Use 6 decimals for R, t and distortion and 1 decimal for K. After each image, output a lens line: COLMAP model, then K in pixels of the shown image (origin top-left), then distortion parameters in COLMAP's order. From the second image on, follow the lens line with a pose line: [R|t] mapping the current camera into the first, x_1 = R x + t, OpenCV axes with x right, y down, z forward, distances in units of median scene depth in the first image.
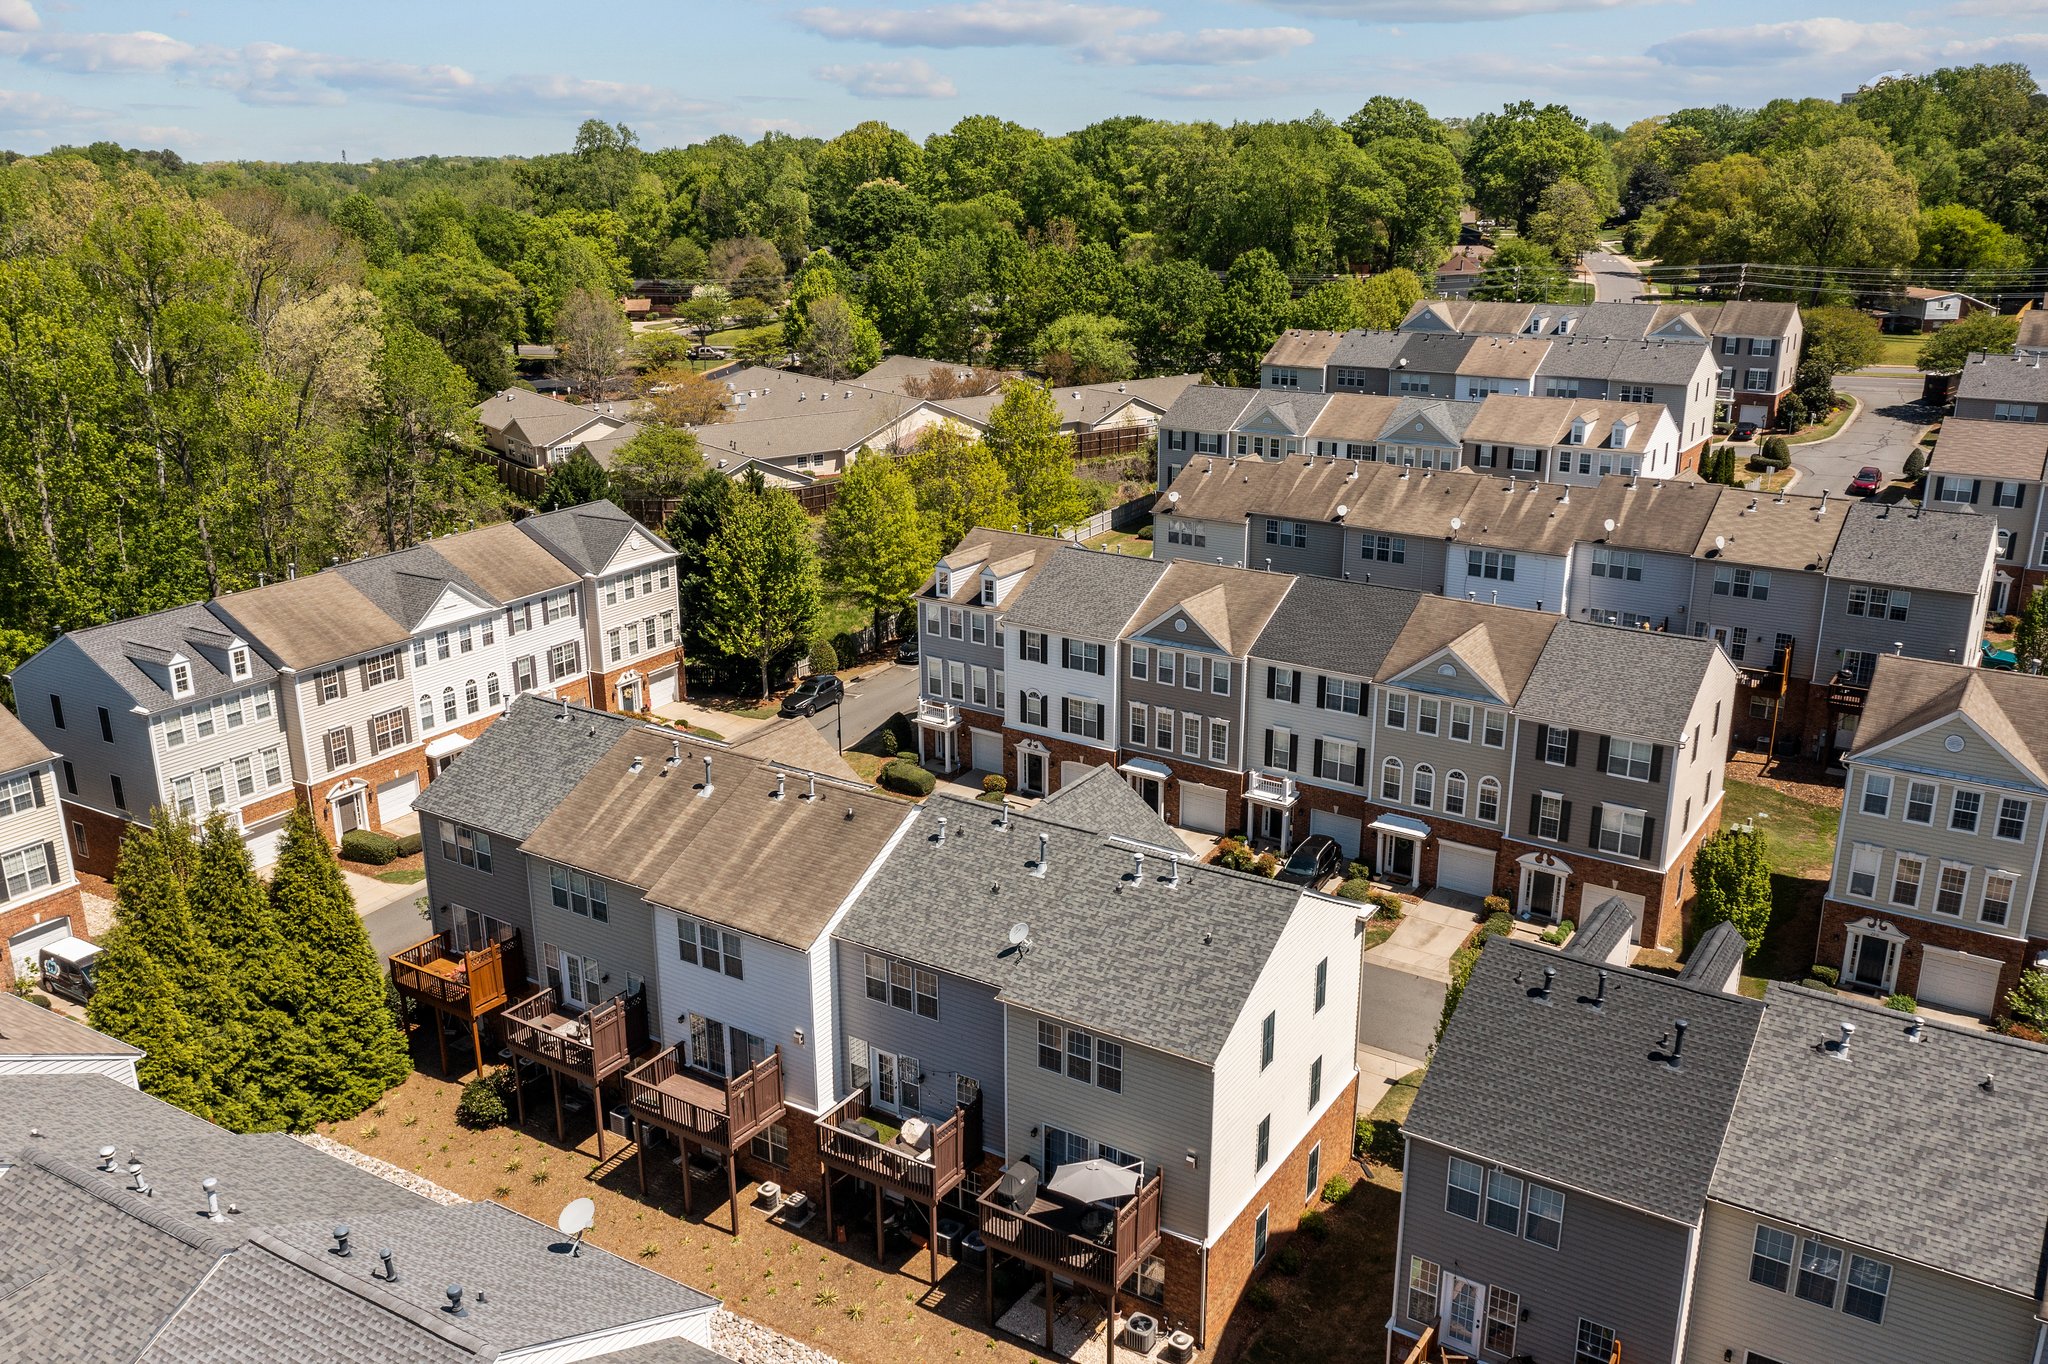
lens RADIAL K [[1626.3, 0, 1047.3], [0, 1626.3, 655.9], [0, 0, 1]] dist [-0.014391, 0.001747]
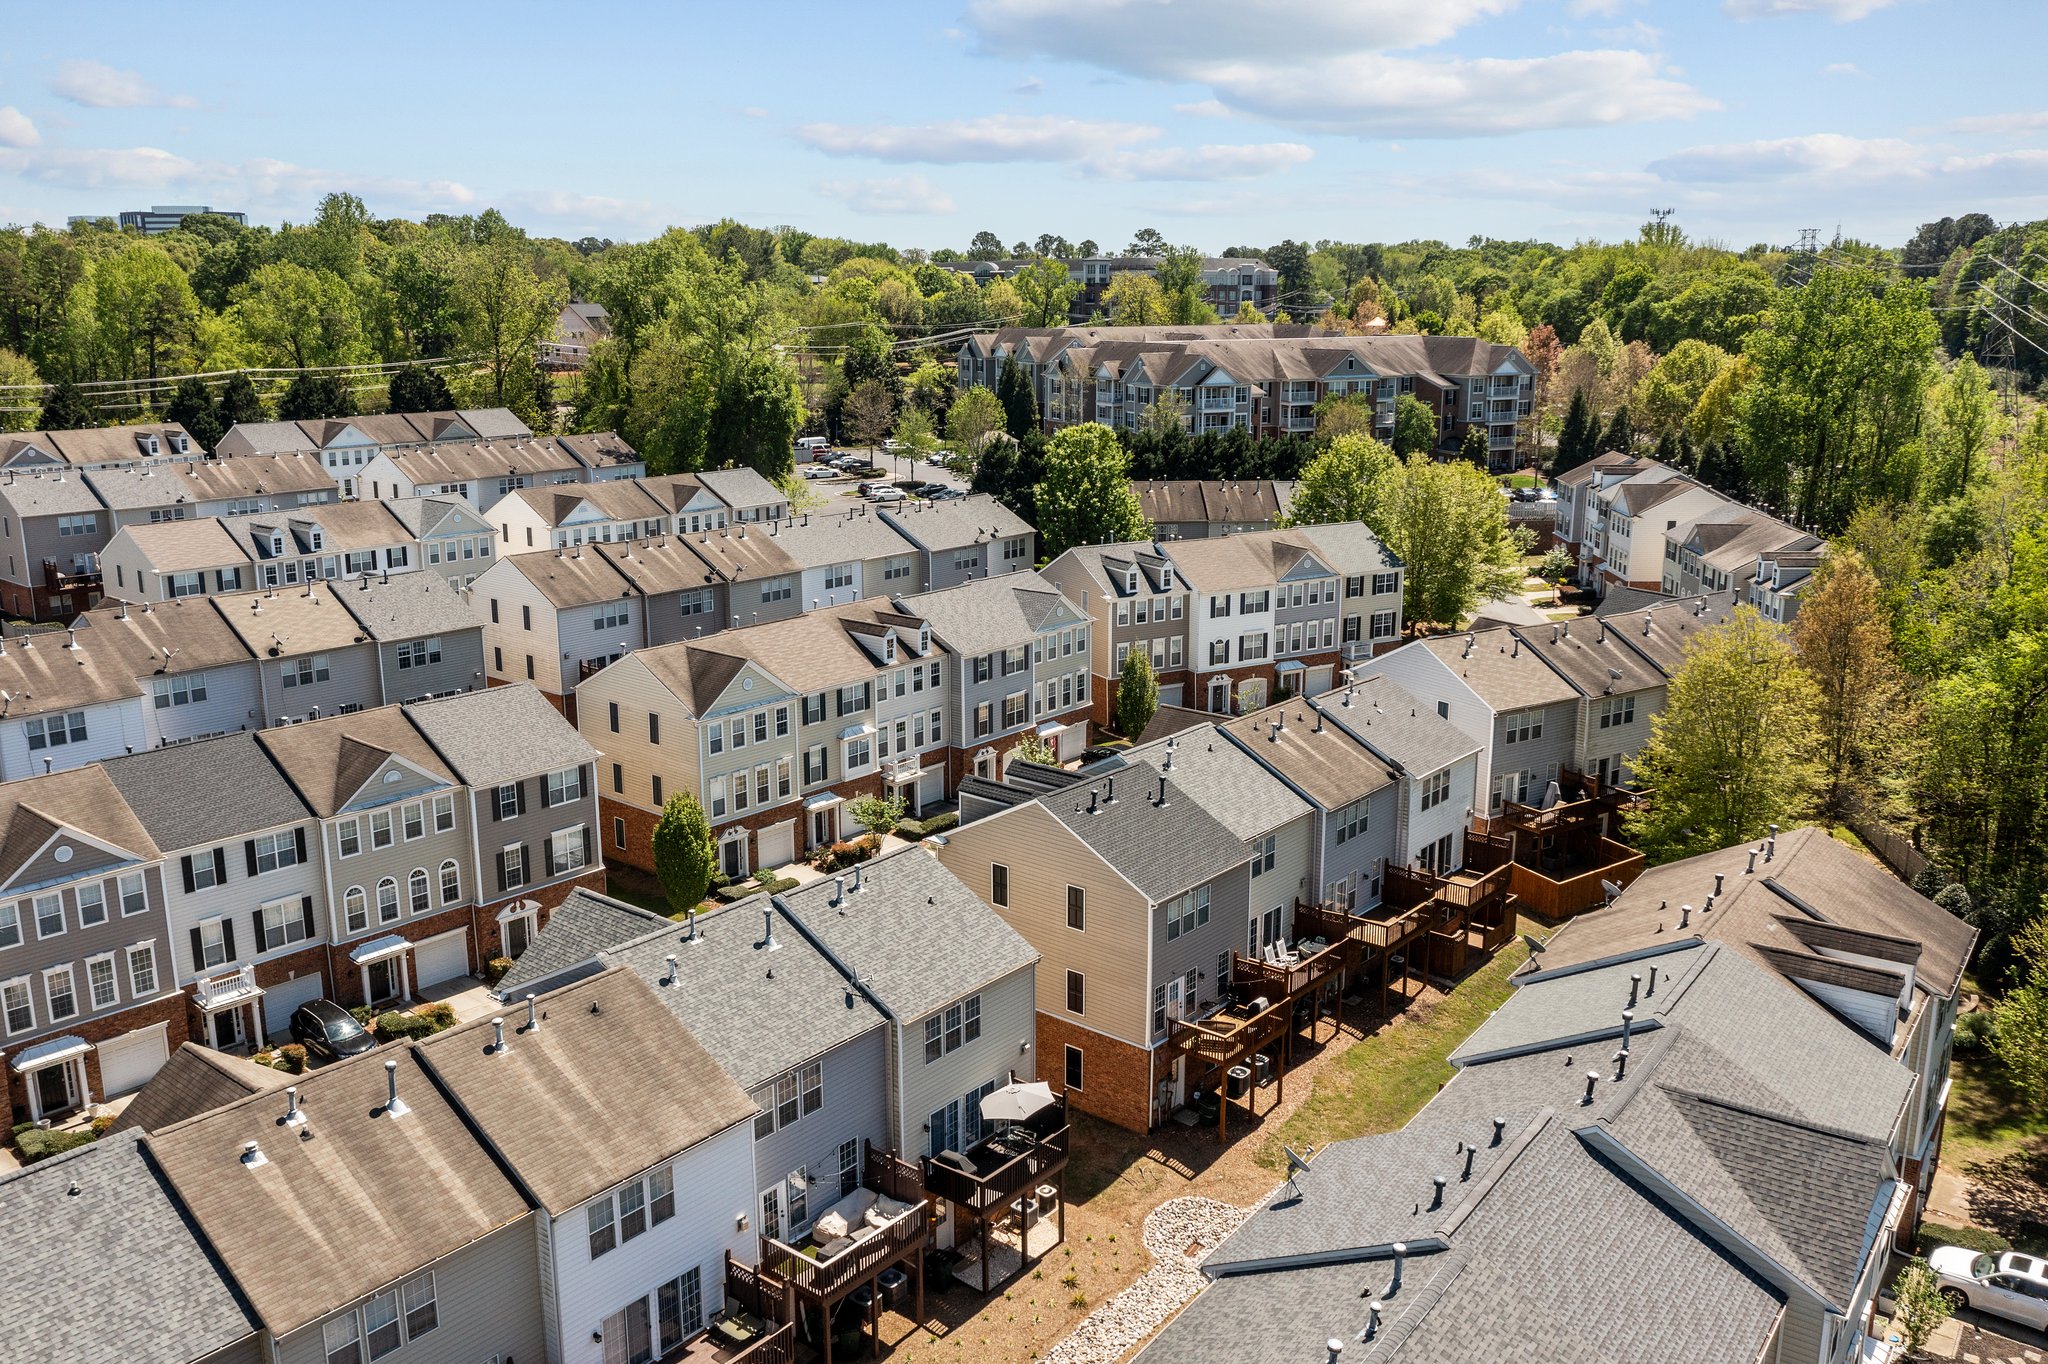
lens RADIAL K [[1591.1, 0, 1030.2], [0, 1591.1, 633.8], [0, 0, 1]] dist [-0.010154, 0.000780]
pose [[0.117926, -0.198834, 0.972912, -0.574639], [0.287730, 0.944561, 0.158164, -0.103477], [-0.950424, 0.261284, 0.168599, 0.382579]]
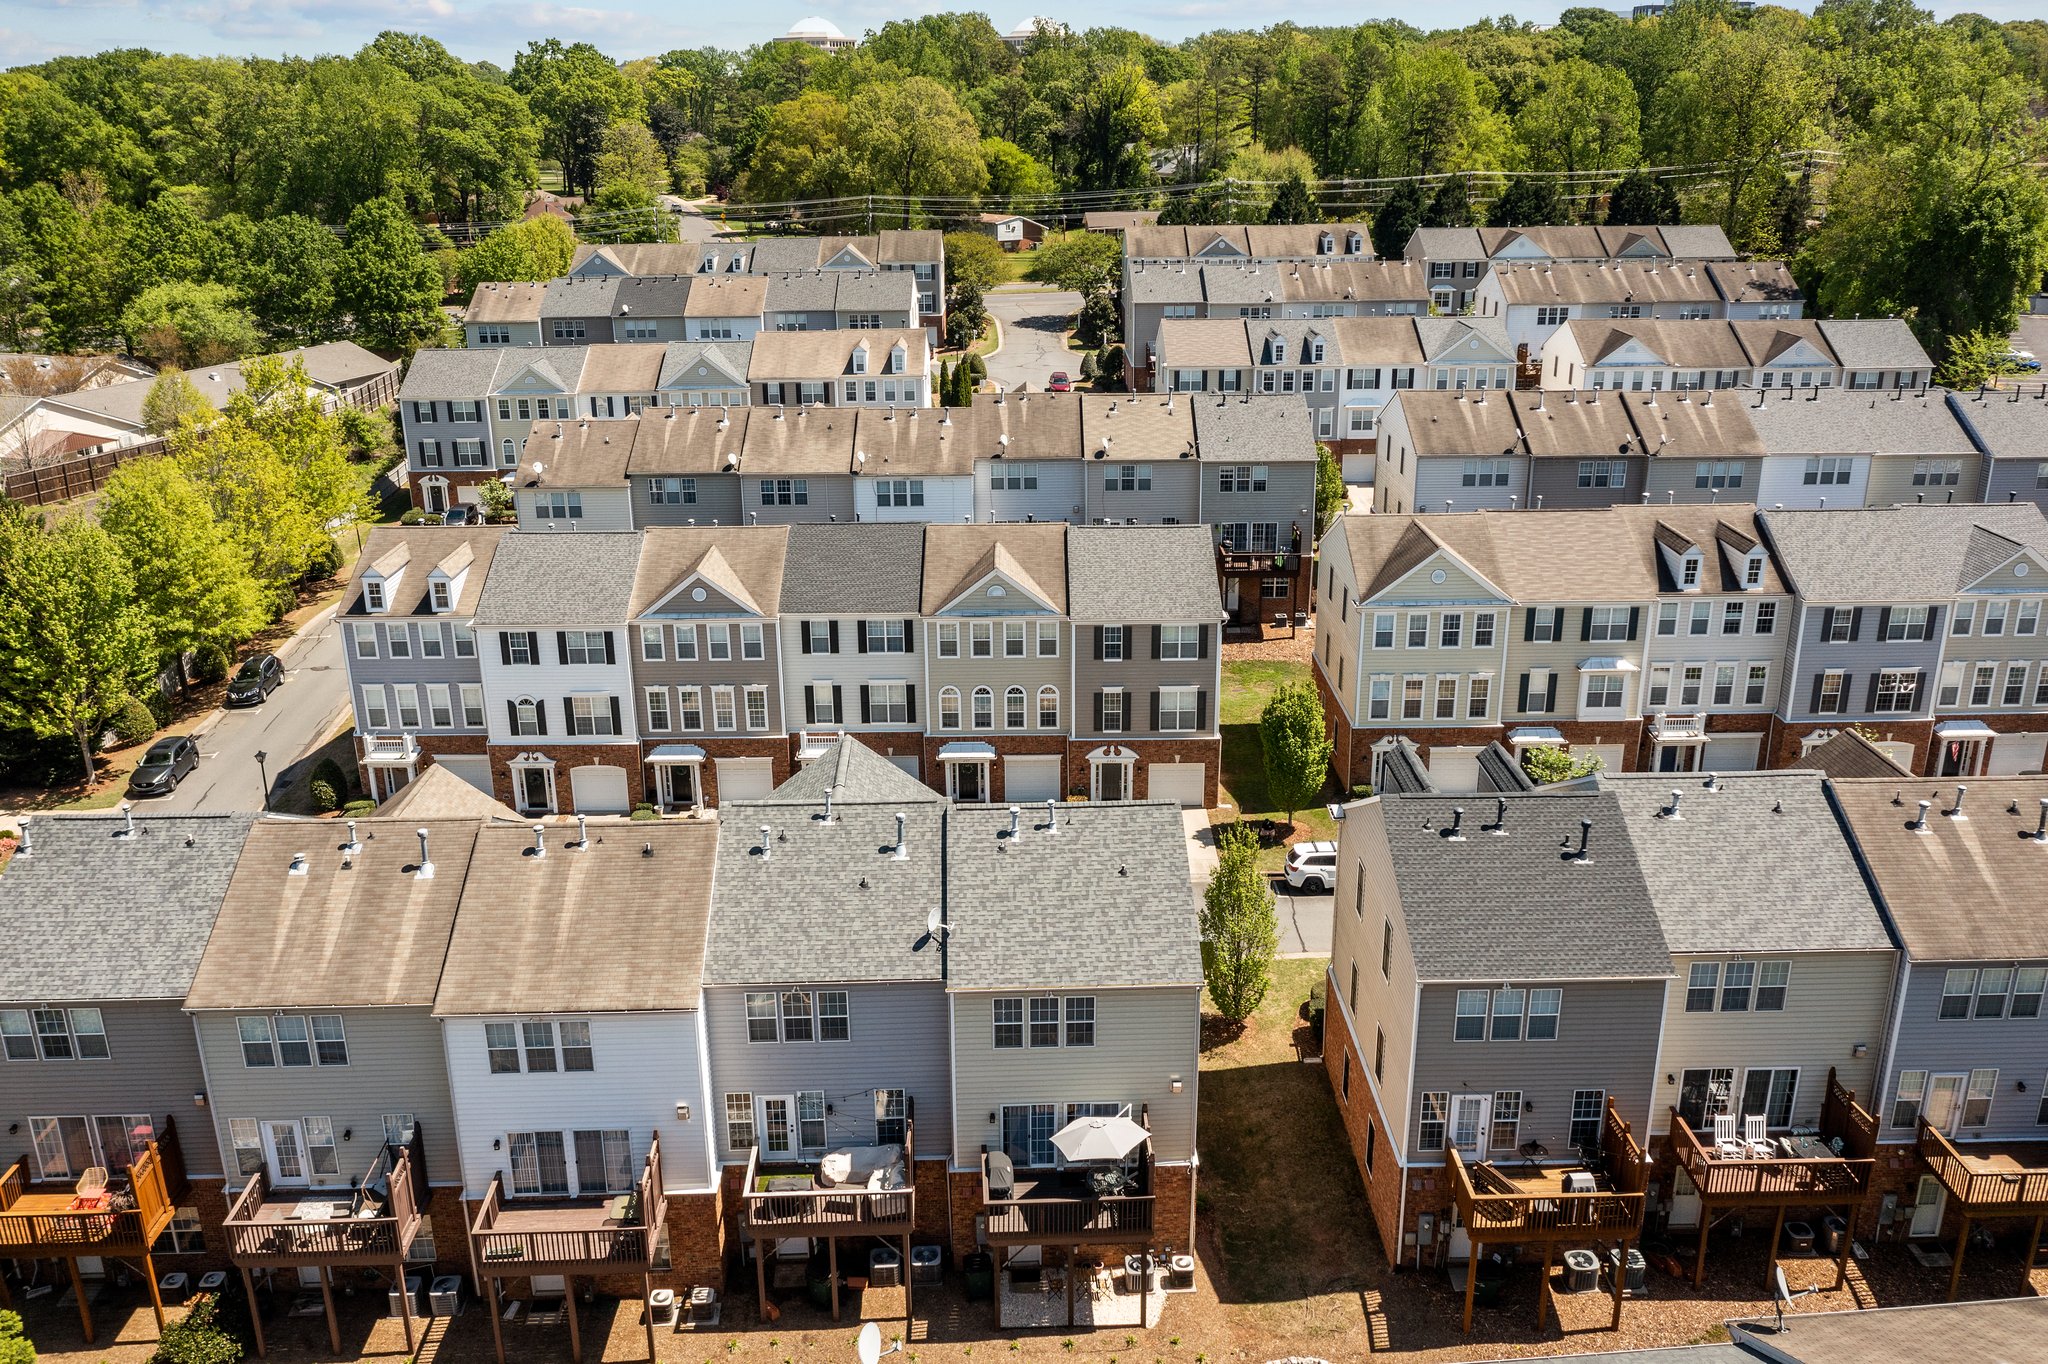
lens RADIAL K [[1646.6, 0, 1049.0], [0, 1646.6, 659.1], [0, 0, 1]] dist [-0.019122, 0.017969]
pose [[0.821935, -0.182648, 0.539502, -0.259701], [0.166446, 0.982867, 0.079167, -0.022848], [-0.544719, 0.024727, 0.838254, 0.100232]]
